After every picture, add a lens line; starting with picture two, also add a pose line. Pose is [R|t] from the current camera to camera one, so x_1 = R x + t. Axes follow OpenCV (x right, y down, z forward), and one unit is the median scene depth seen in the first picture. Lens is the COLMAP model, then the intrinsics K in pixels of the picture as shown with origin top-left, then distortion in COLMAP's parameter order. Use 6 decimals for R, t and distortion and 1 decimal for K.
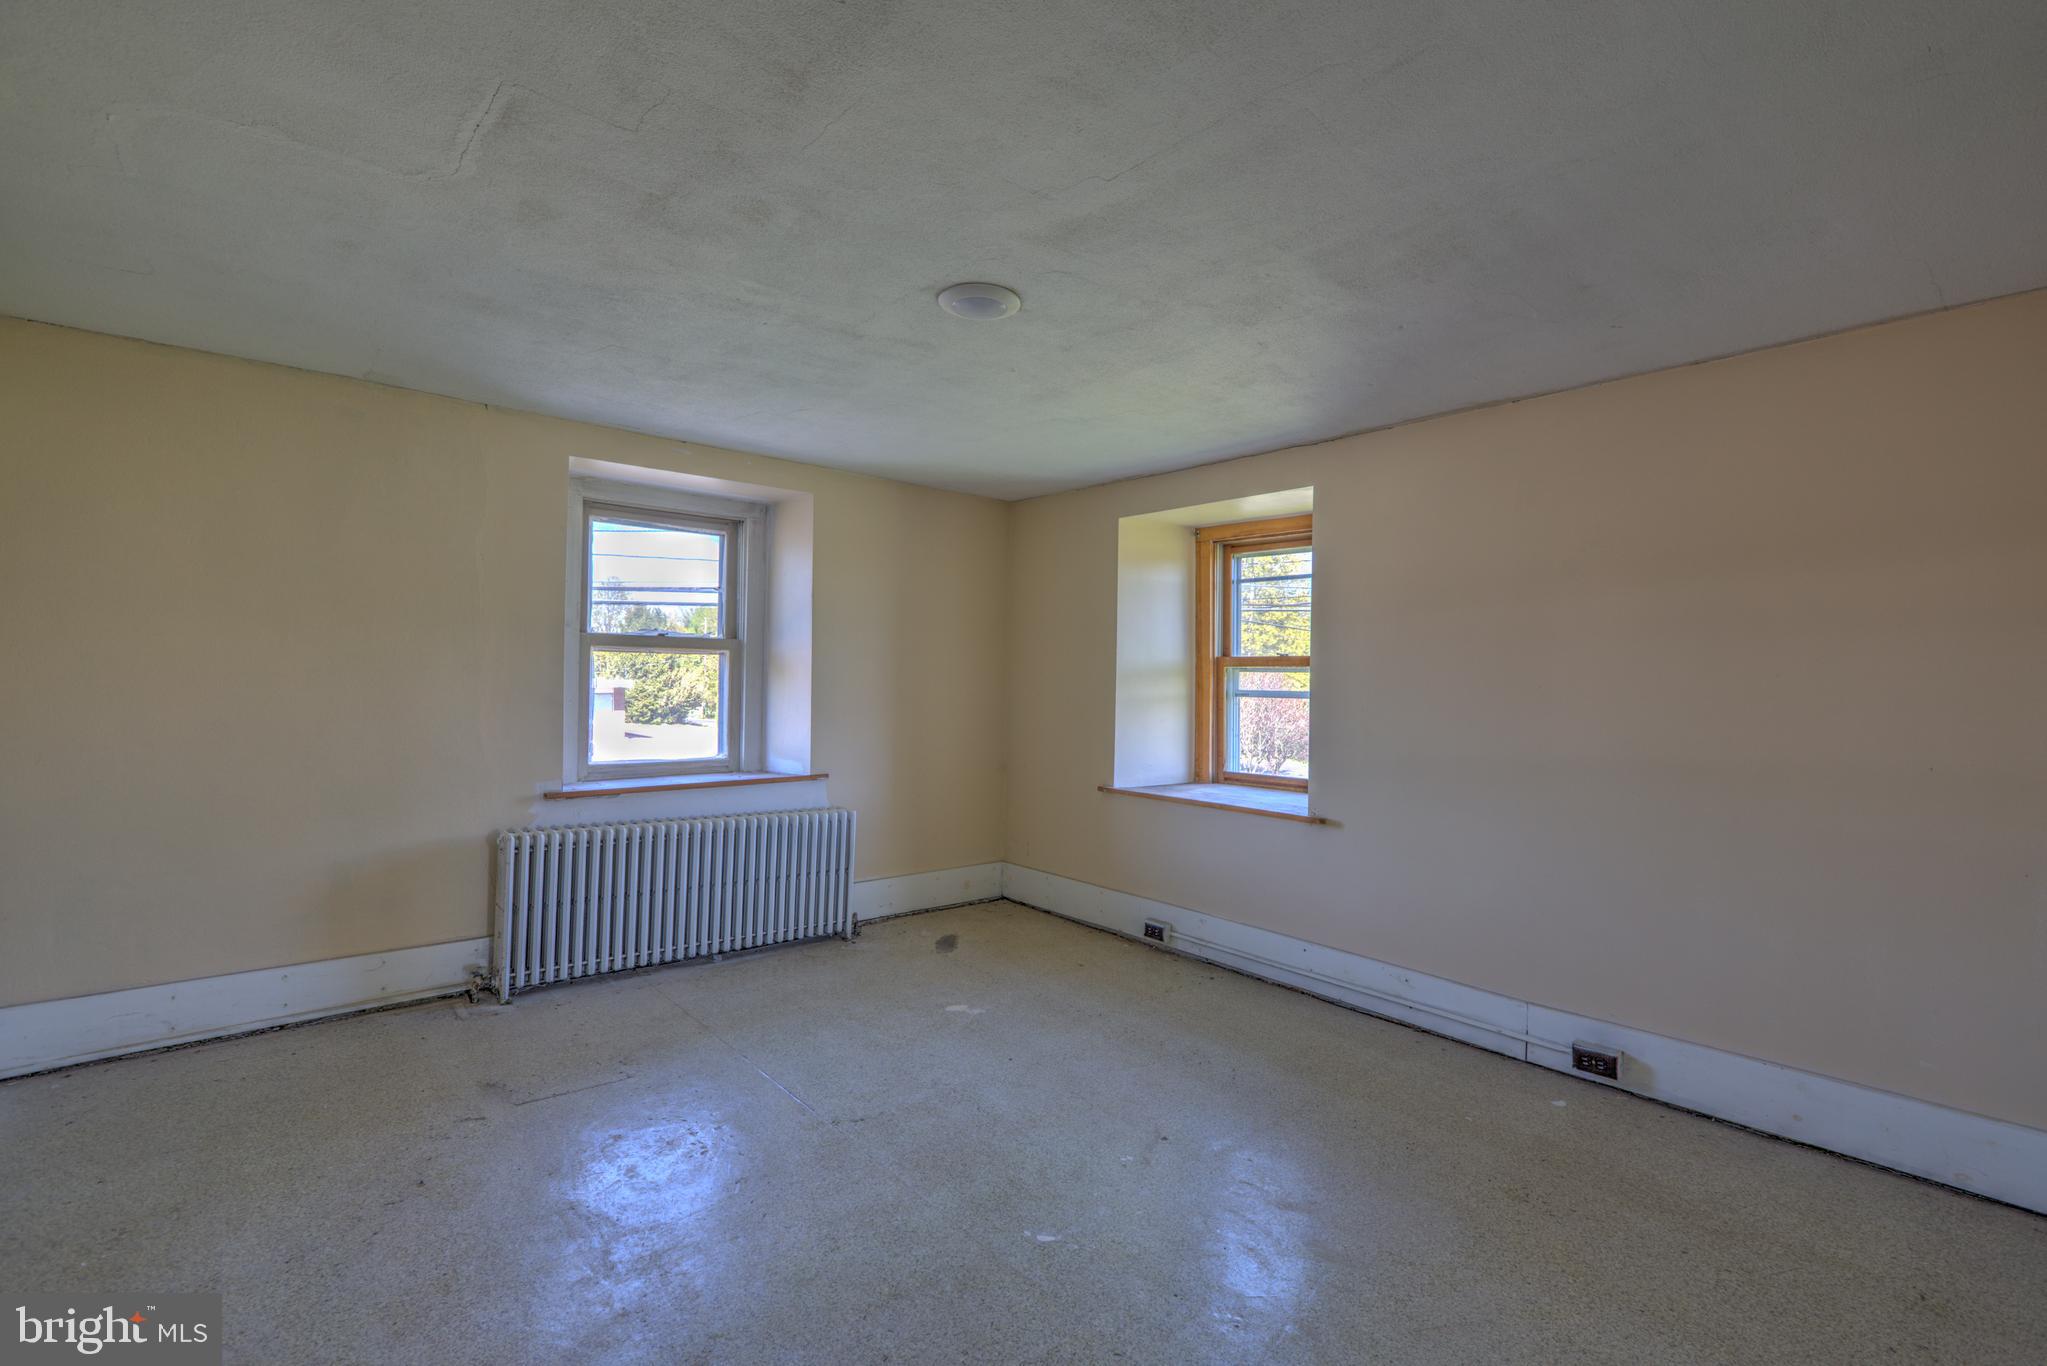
lens RADIAL K [[922.6, 0, 1032.3], [0, 922.6, 685.9], [0, 0, 1]] dist [-0.008941, 0.005222]
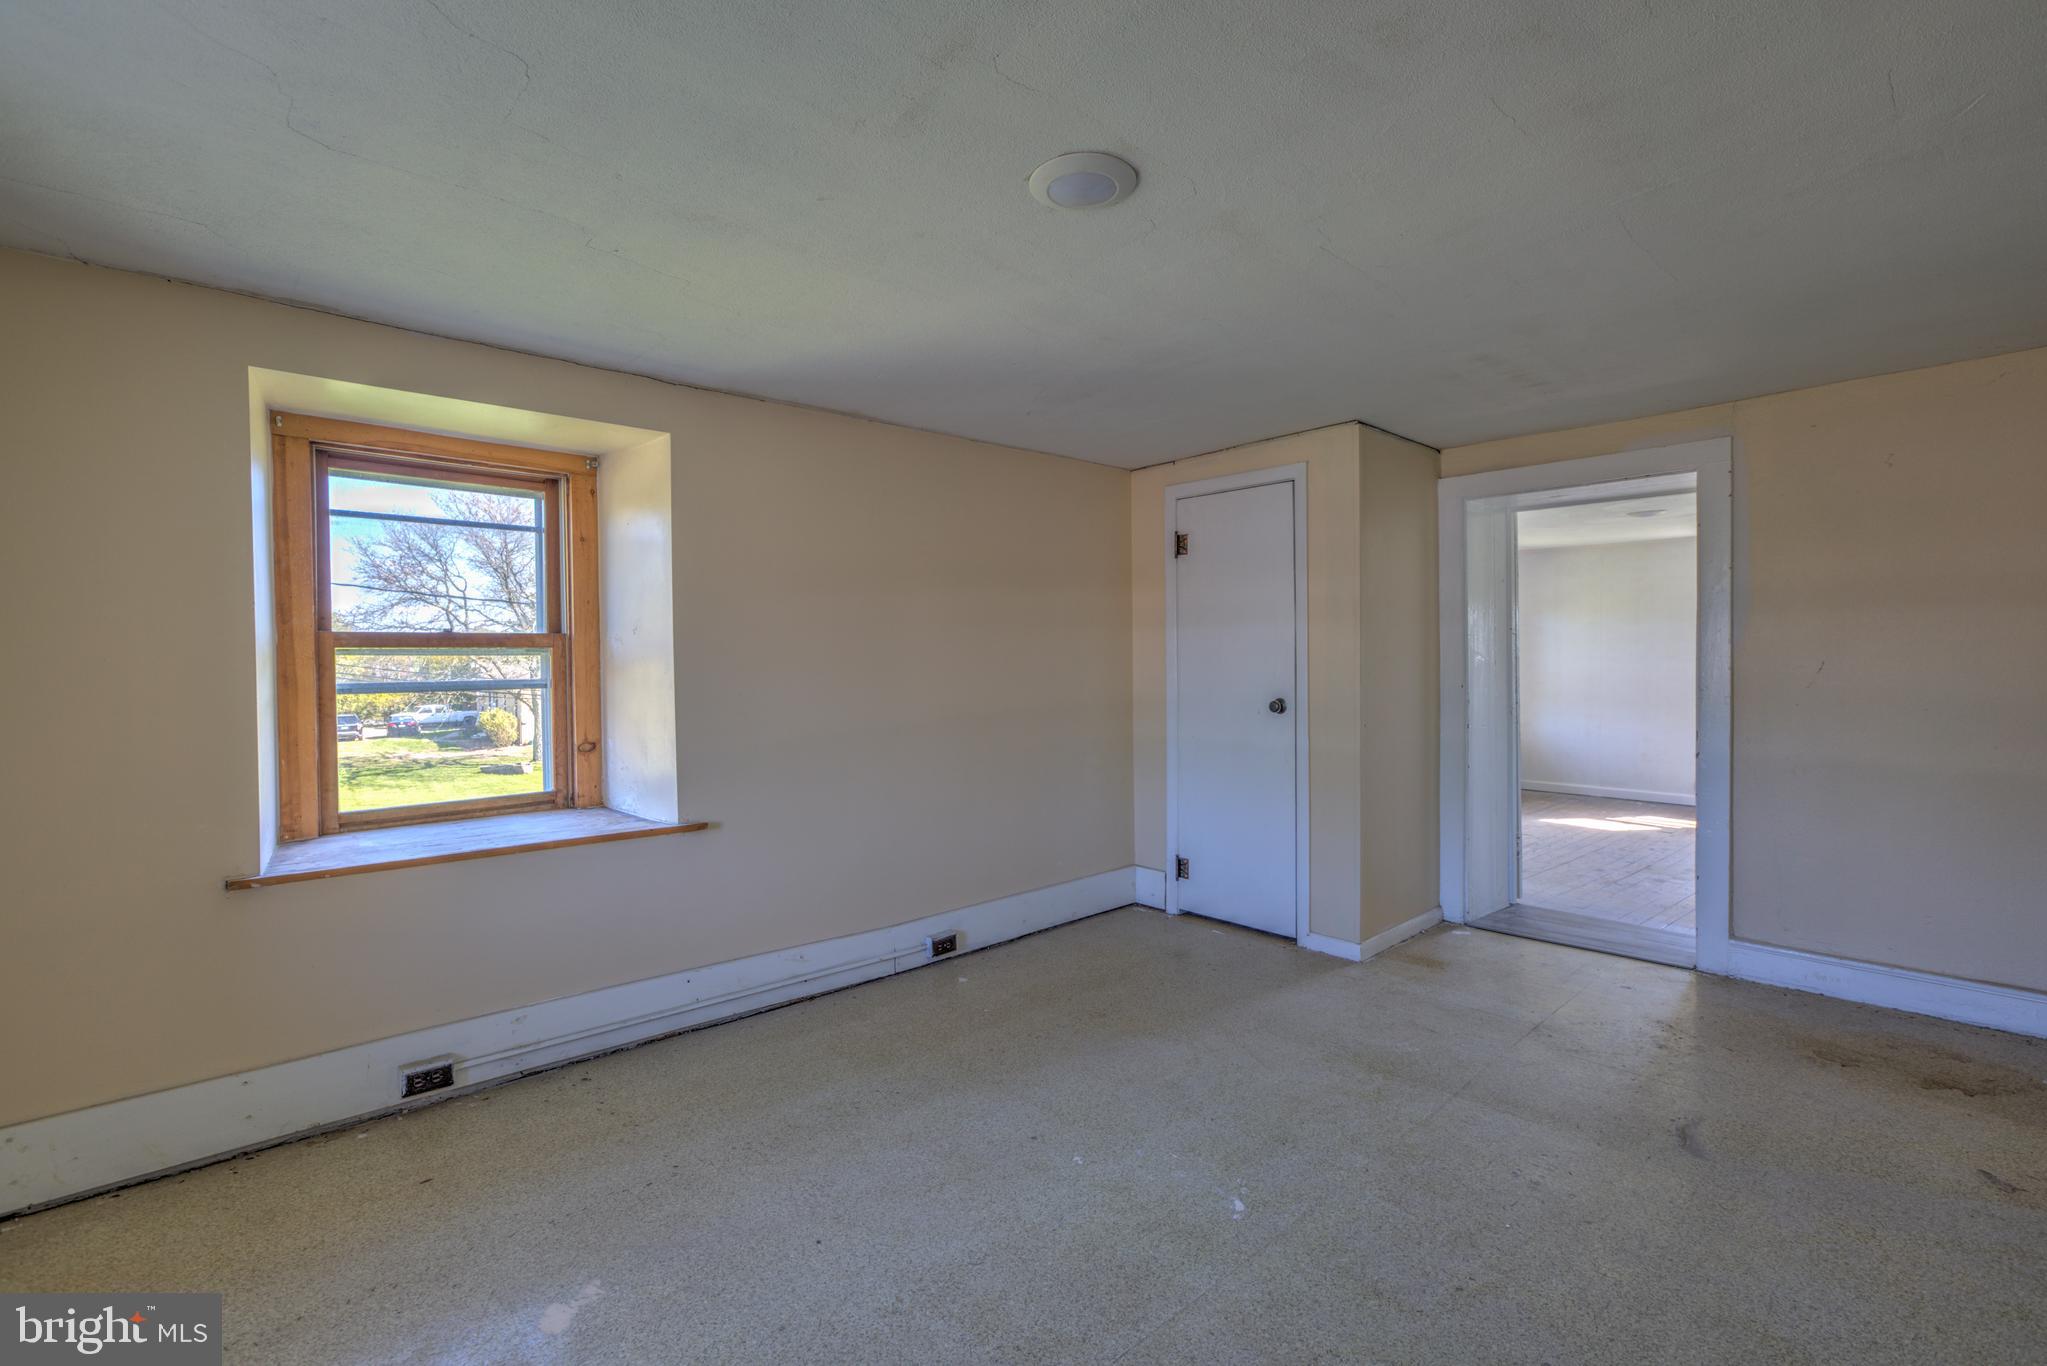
lens RADIAL K [[922.6, 0, 1010.5], [0, 922.6, 680.1], [0, 0, 1]] dist [-0.008941, 0.005222]
pose [[-0.025852, -0.022061, 0.999422, -0.553998], [0.024863, 0.999433, 0.022704, -0.002416], [-0.999357, 0.025435, -0.025289, 0.718053]]
